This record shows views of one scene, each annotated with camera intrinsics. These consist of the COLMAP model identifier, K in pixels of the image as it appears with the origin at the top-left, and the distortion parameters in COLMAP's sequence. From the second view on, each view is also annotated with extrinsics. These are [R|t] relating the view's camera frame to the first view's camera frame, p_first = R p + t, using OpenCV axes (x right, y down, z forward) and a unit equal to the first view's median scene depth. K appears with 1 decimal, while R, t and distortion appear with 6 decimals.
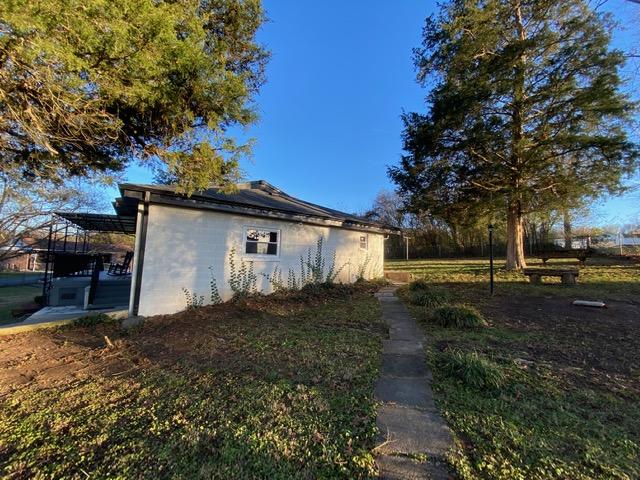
lens RADIAL K [[259.5, 0, 321.4], [0, 259.5, 238.1], [0, 0, 1]] dist [0.023613, -0.020761]
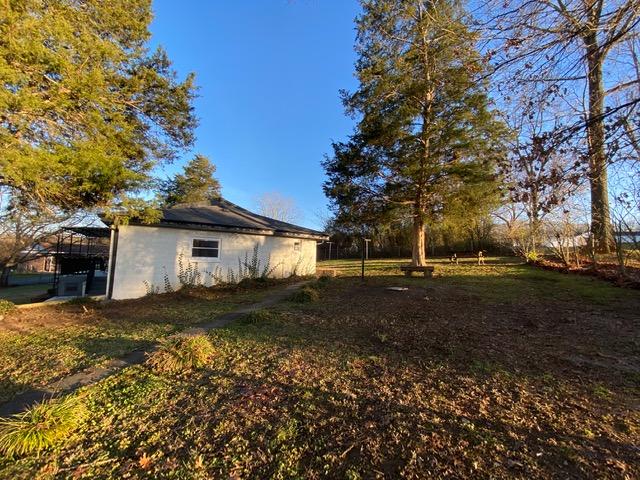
lens RADIAL K [[259.5, 0, 321.4], [0, 259.5, 238.1], [0, 0, 1]] dist [0.023613, -0.020761]
pose [[0.999399, -0.010578, -0.033016, 0.392147], [0.010652, 0.999941, 0.002067, -0.031396], [0.032992, -0.002417, 0.999453, -0.326924]]
